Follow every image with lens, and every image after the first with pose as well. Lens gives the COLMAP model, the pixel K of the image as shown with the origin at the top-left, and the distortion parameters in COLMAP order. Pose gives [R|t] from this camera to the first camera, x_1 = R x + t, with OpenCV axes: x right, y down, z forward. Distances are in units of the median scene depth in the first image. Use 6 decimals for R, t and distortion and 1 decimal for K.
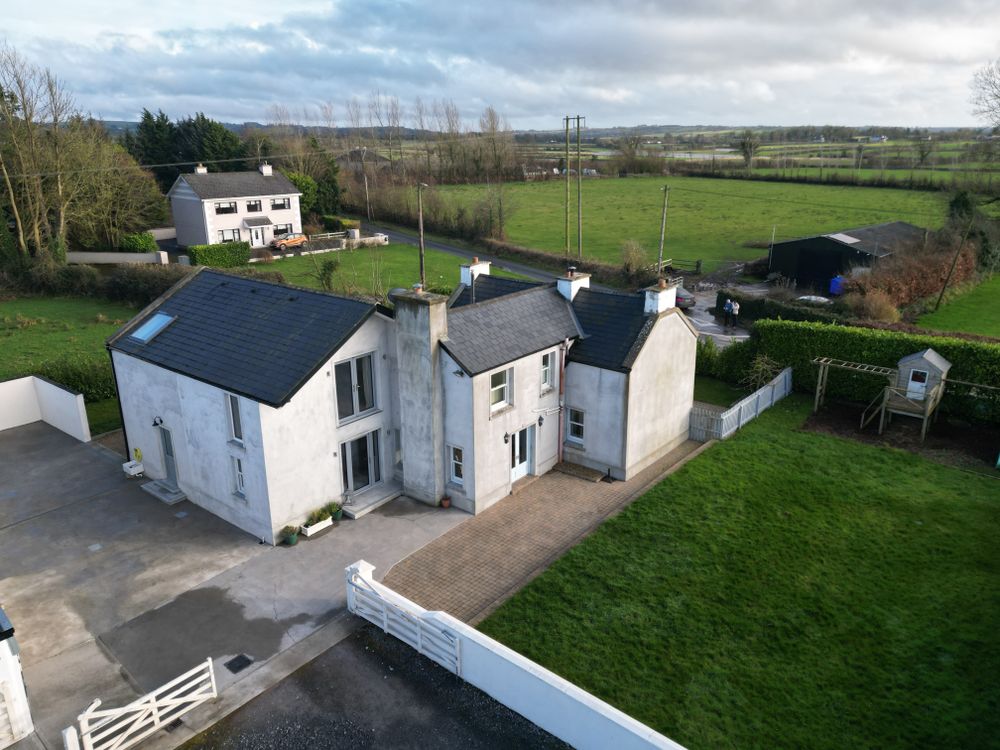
lens RADIAL K [[732.2, 0, 500.5], [0, 732.2, 372.2], [0, 0, 1]] dist [0.071828, -0.067045]
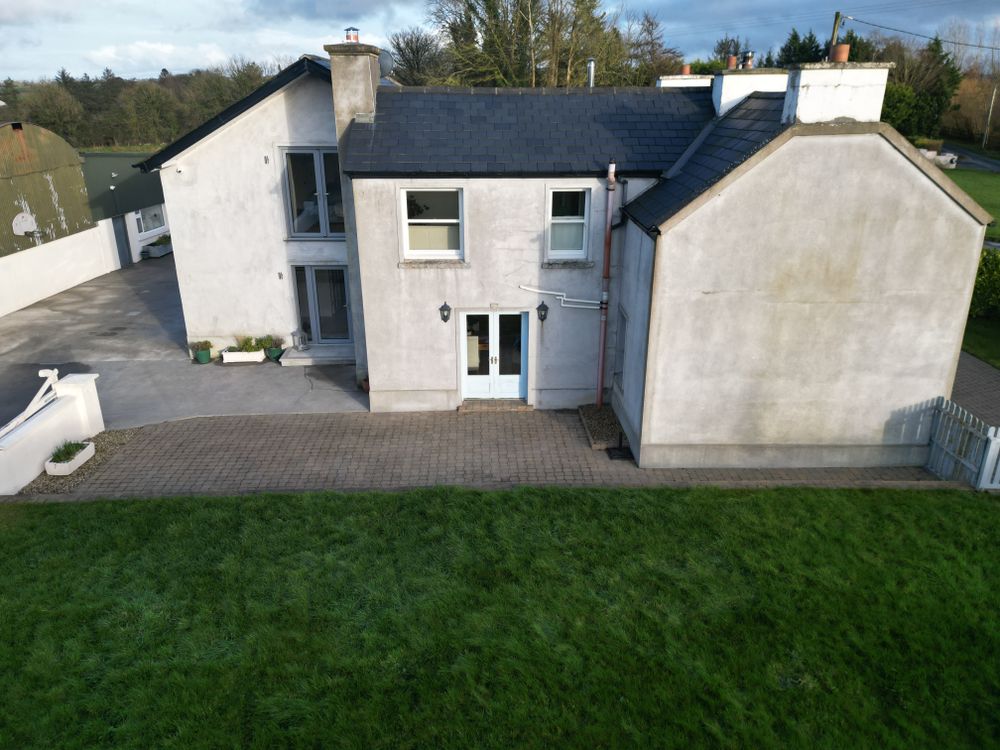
lens RADIAL K [[732.2, 0, 499.2], [0, 732.2, 377.6], [0, 0, 1]] dist [0.071828, -0.067045]
pose [[0.644455, 0.281692, -0.710864, 0.488942], [-0.237893, 0.957395, 0.163714, 0.032941], [0.726694, 0.063603, 0.684010, 0.637565]]
